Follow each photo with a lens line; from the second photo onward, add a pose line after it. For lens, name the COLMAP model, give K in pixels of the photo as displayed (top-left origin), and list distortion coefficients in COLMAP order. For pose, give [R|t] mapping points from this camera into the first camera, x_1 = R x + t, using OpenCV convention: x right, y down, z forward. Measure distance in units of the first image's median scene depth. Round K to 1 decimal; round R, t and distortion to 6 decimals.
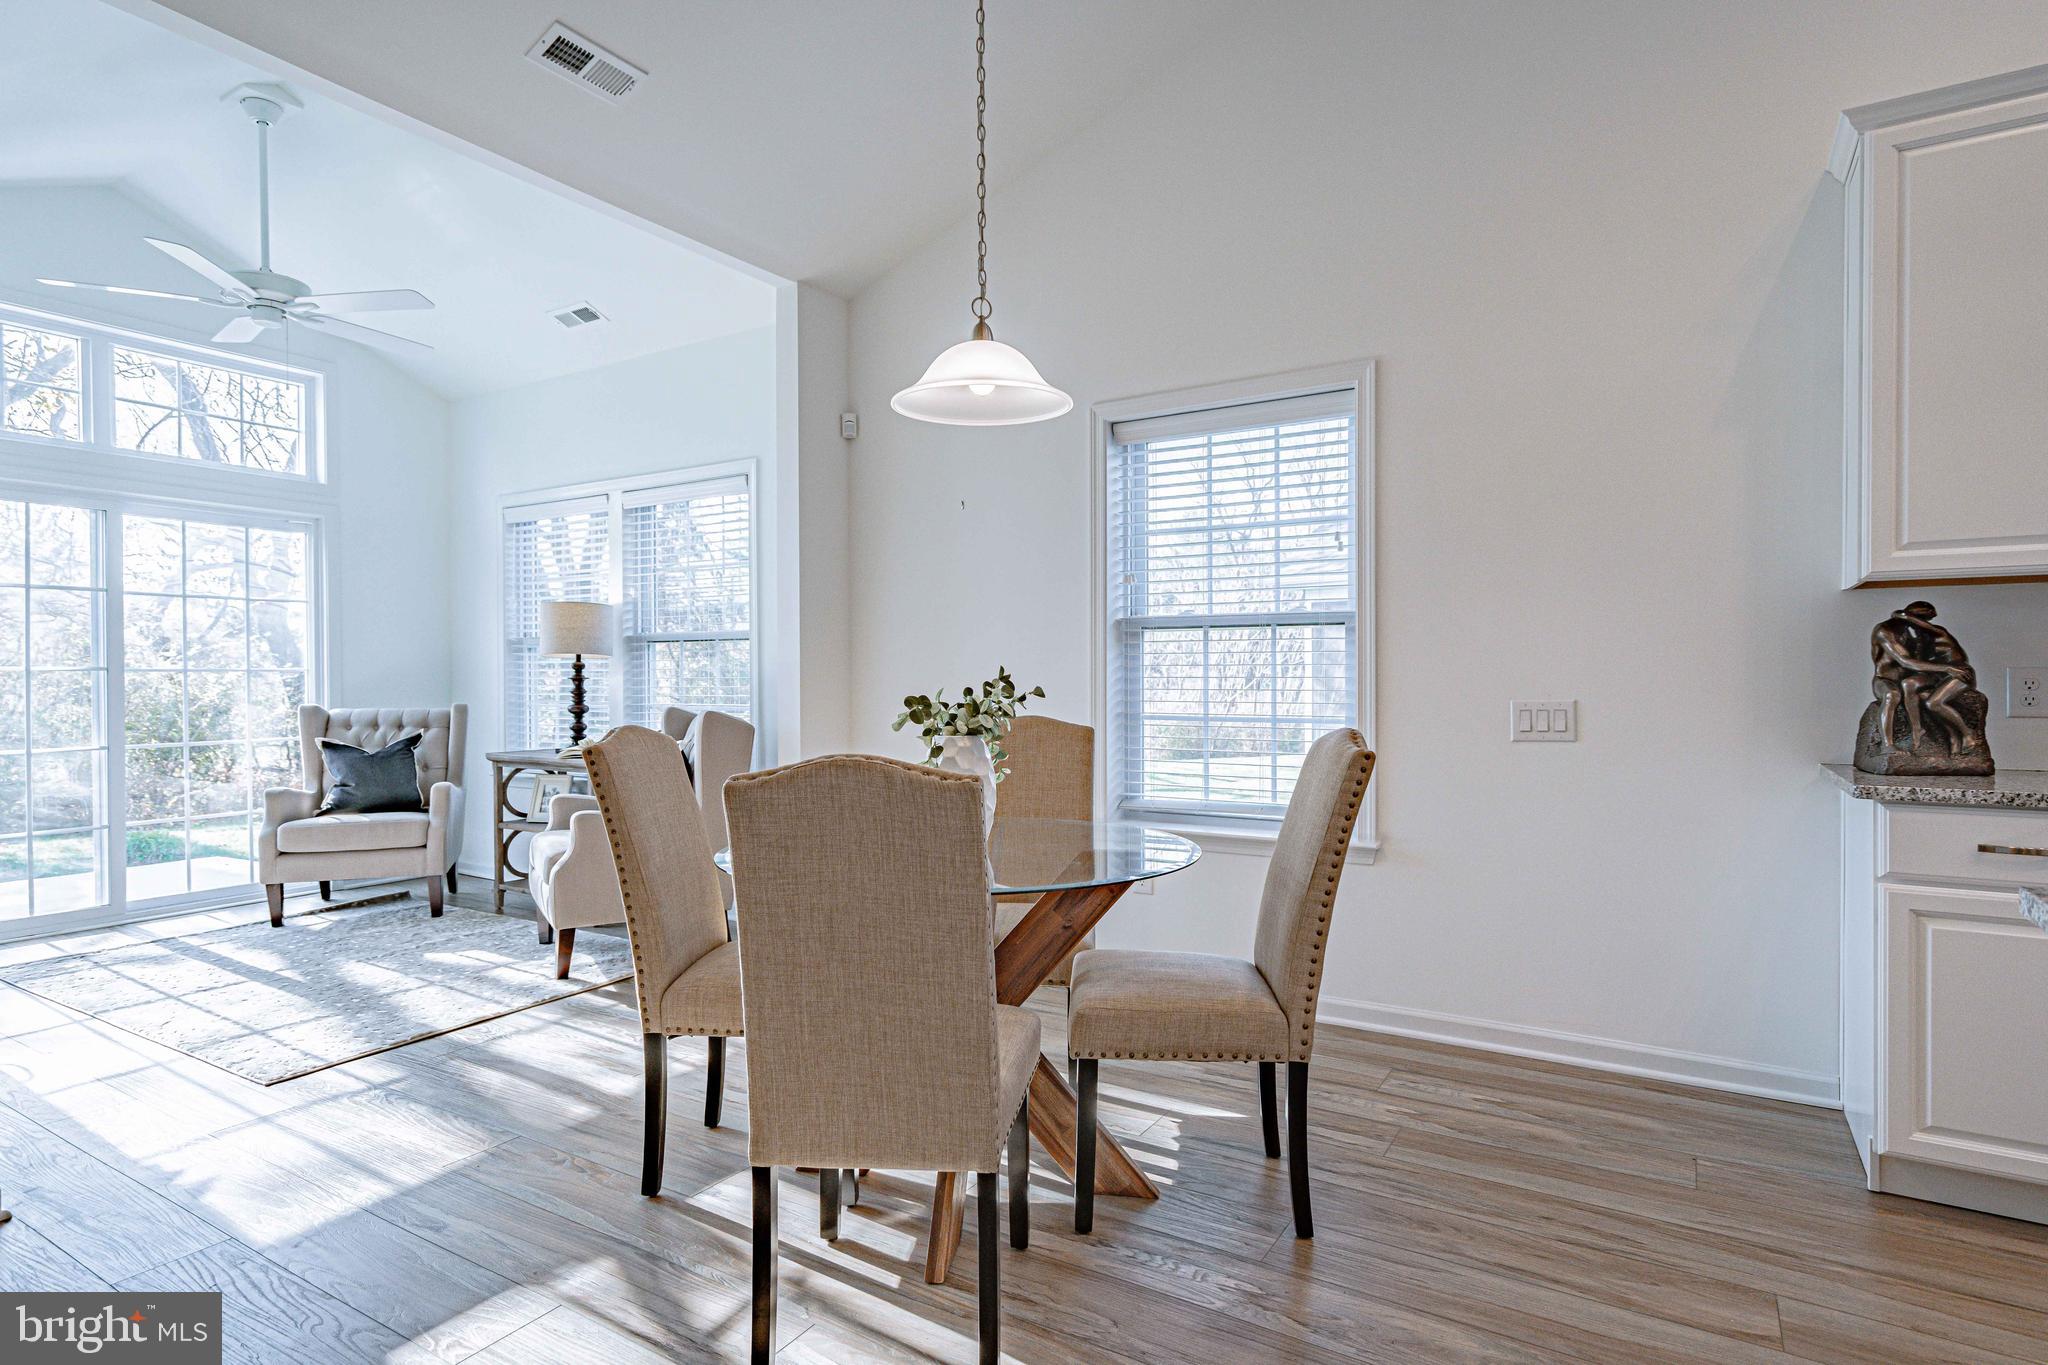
lens RADIAL K [[1053.6, 0, 1009.2], [0, 1053.6, 689.4], [0, 0, 1]] dist [-0.000083, 0.001334]
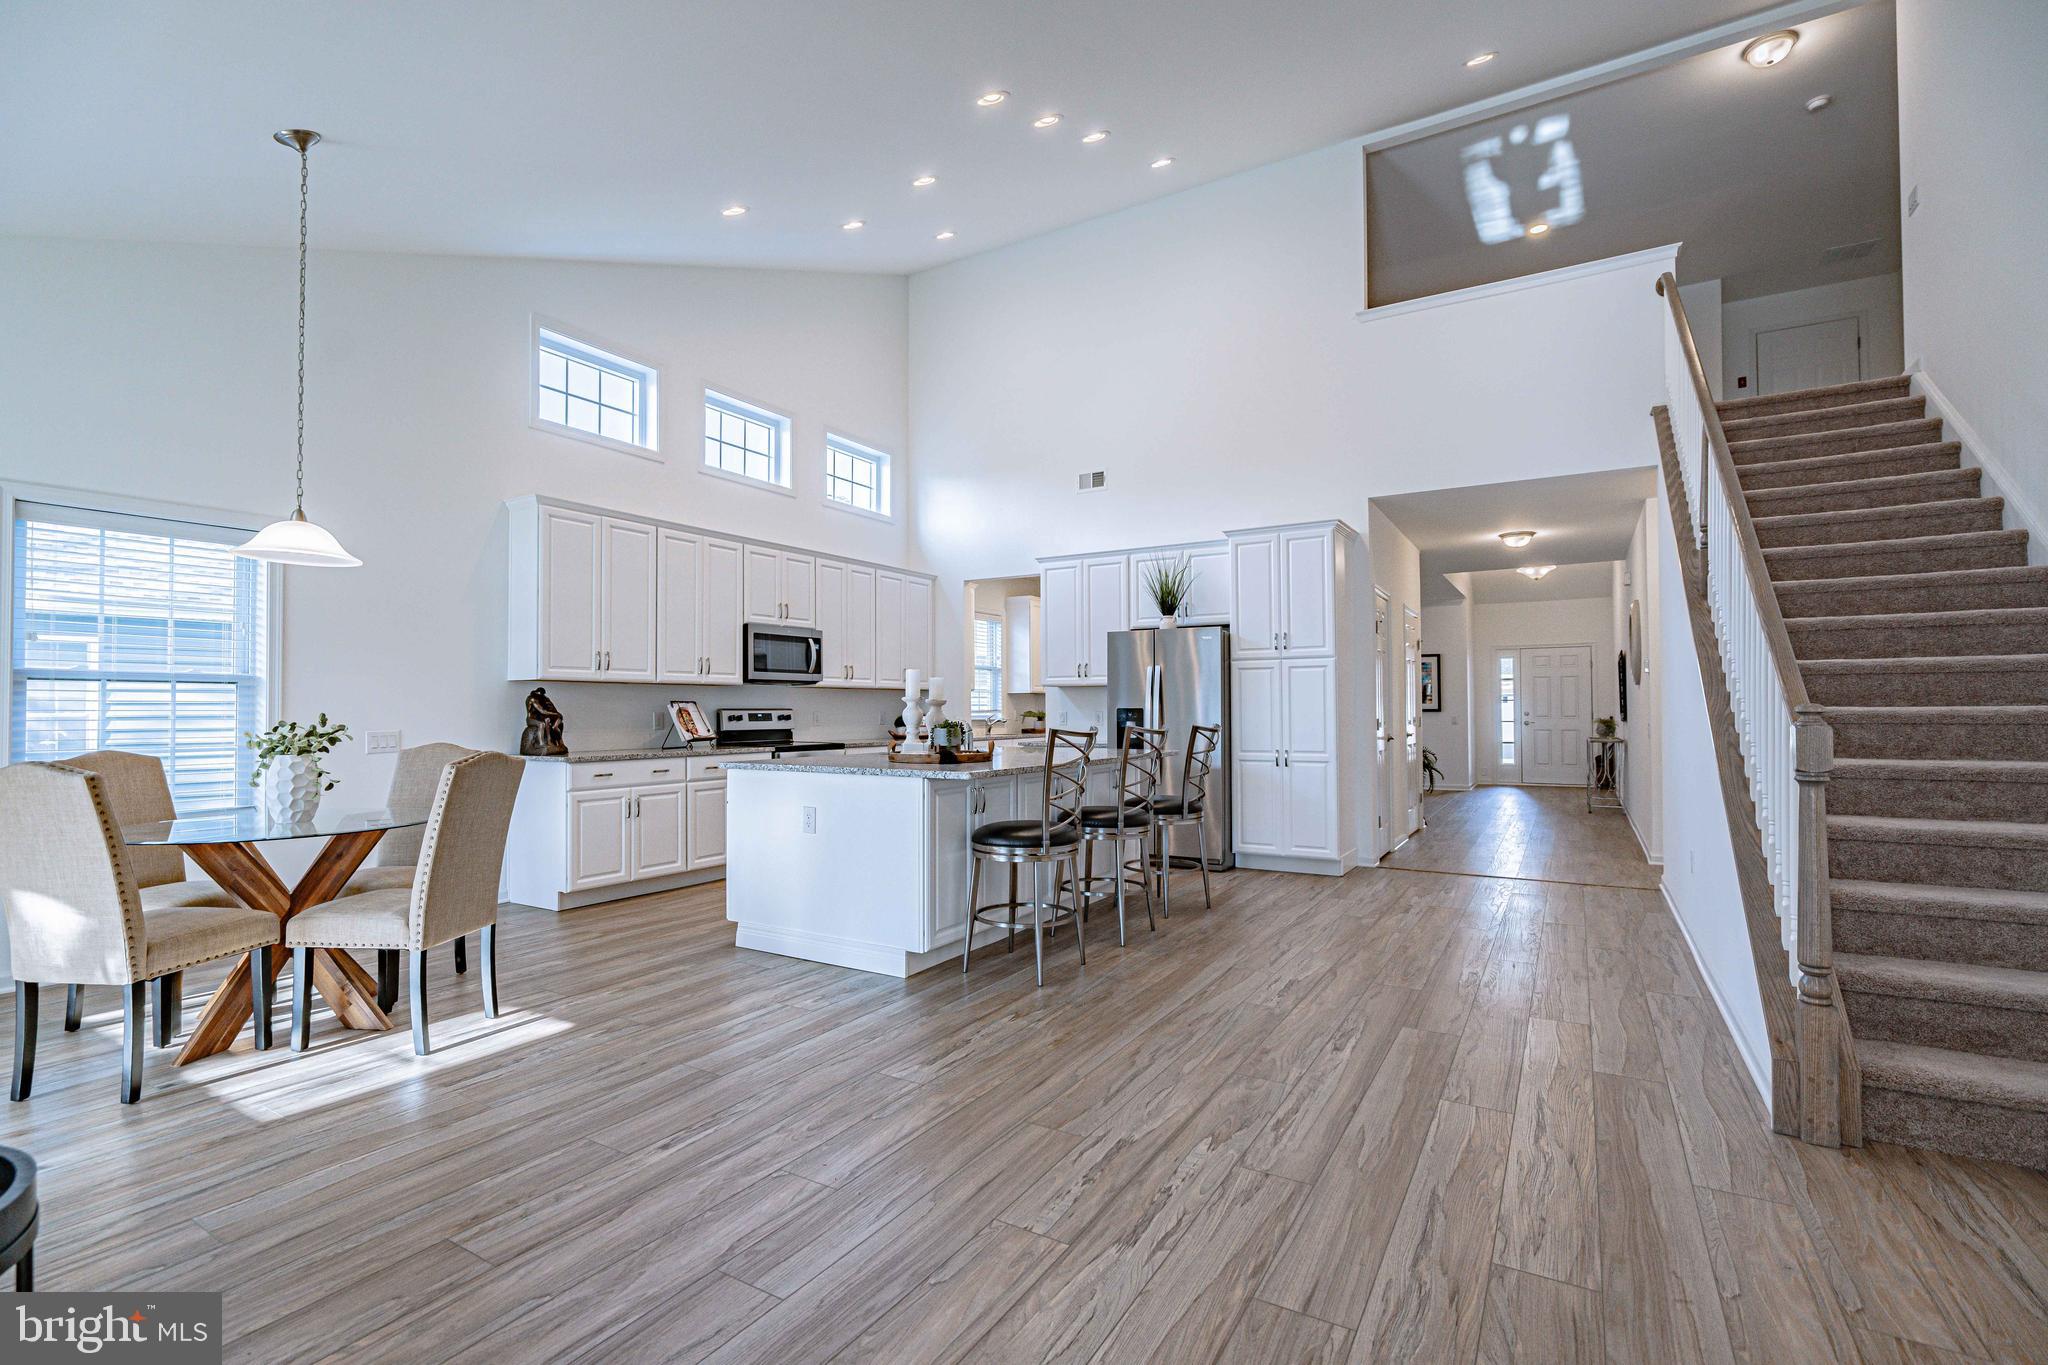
lens RADIAL K [[925.4, 0, 1013.5], [0, 925.4, 688.6], [0, 0, 1]] dist [-0.012056, 0.000827]
pose [[-0.016512, 0.026408, 0.999515, -1.428580], [0.014320, 0.999555, -0.026173, -0.006325], [-0.999761, 0.013880, -0.016883, -0.109690]]
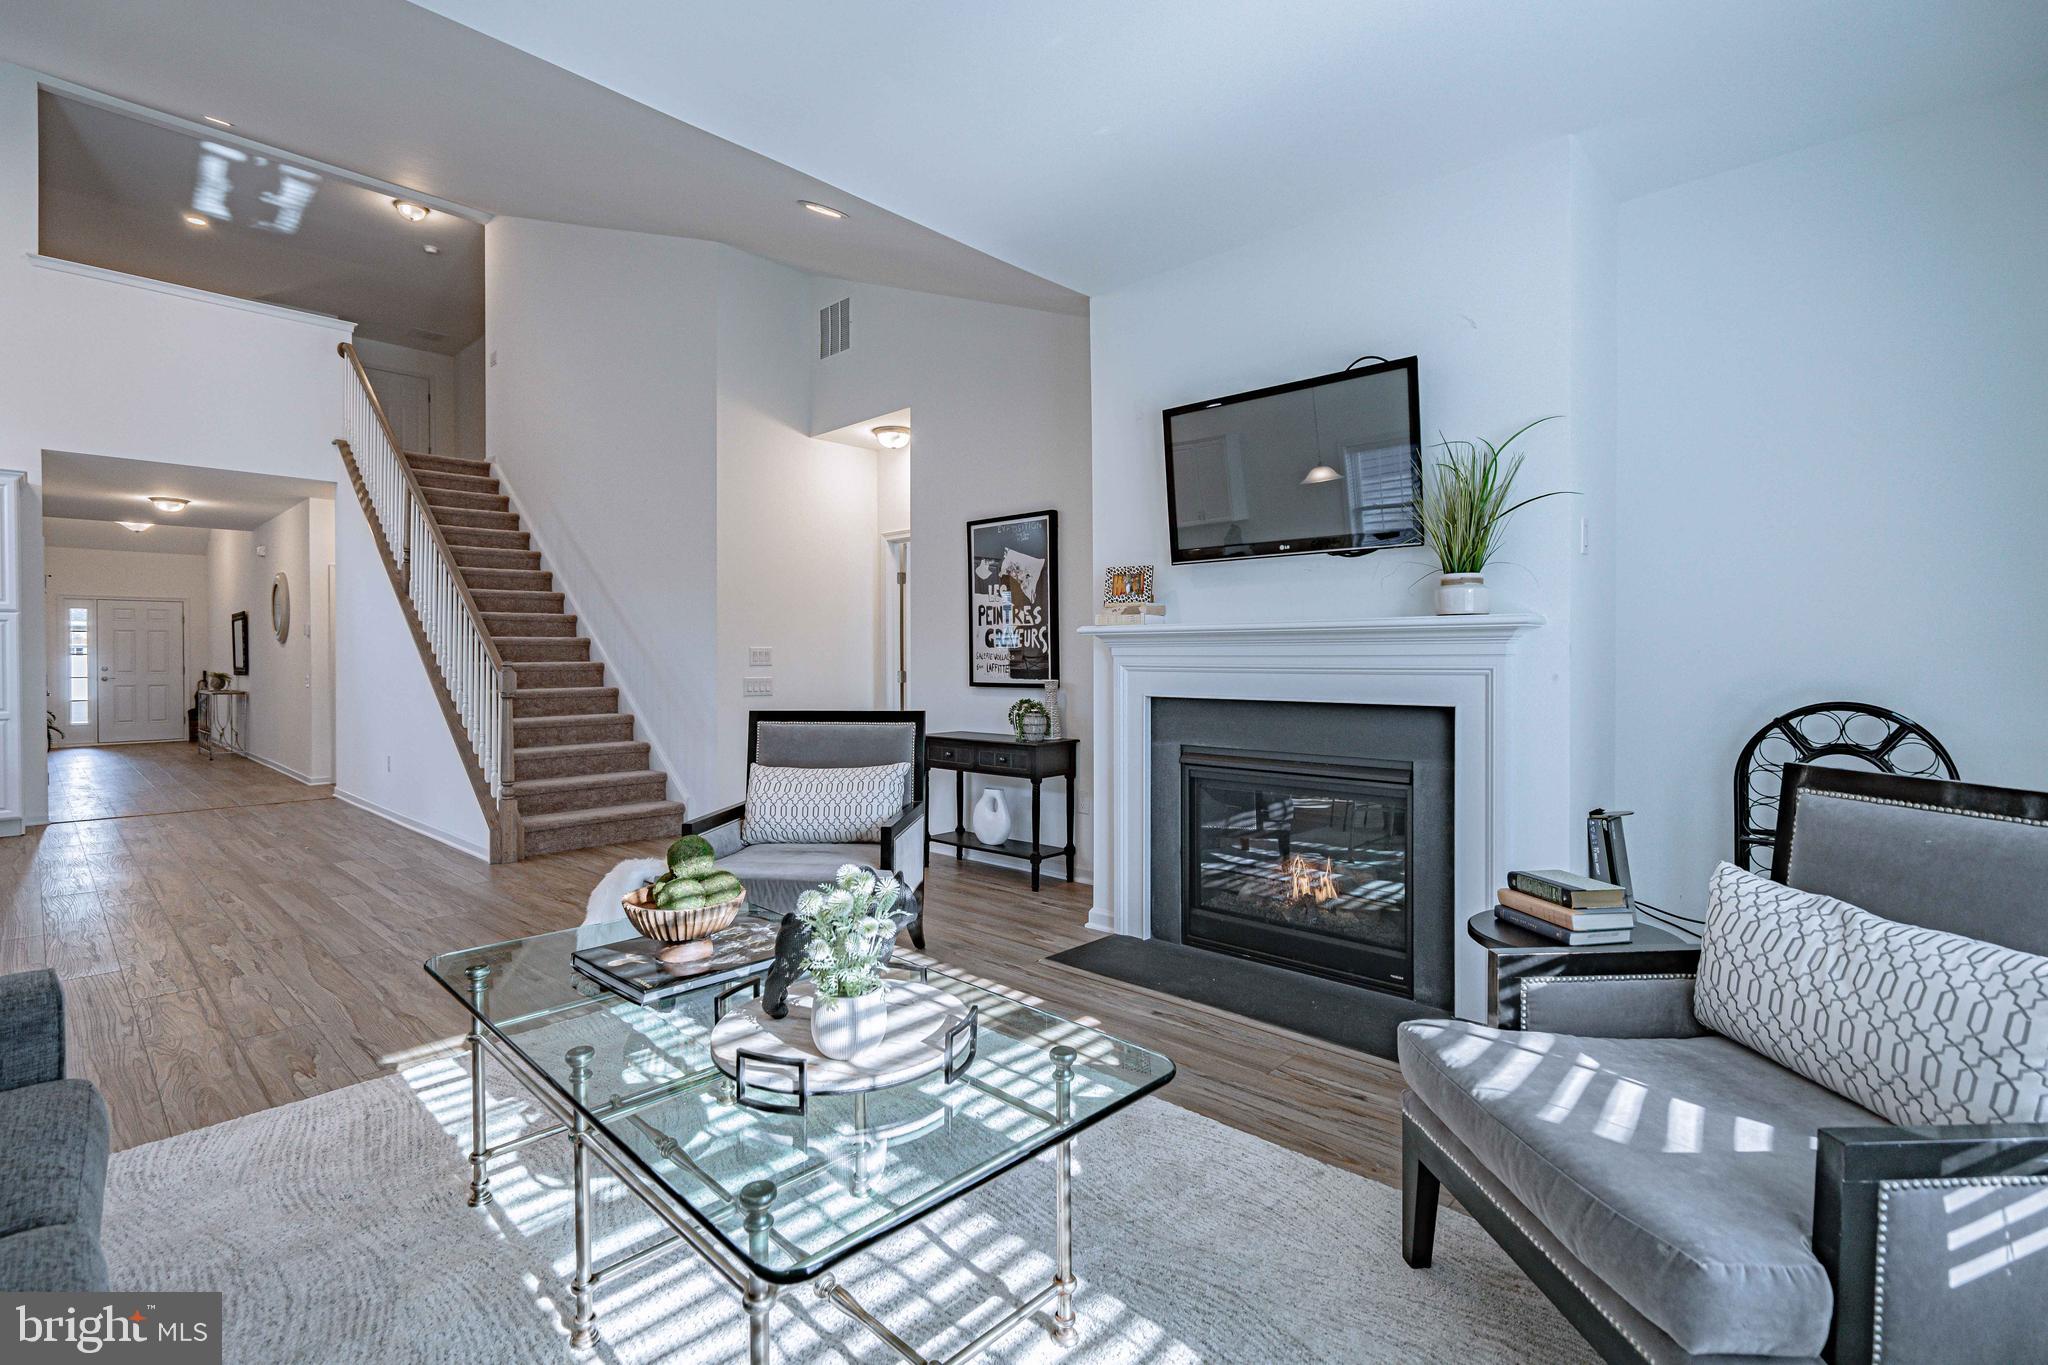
lens RADIAL K [[935.1, 0, 1009.4], [0, 935.1, 683.8], [0, 0, 1]] dist [-0.004942, 0.001956]
pose [[-0.980980, -0.000394, 0.194106, -2.021550], [0.006261, 0.999413, 0.033668, -0.015744], [-0.194006, 0.034243, -0.980403, 0.921669]]
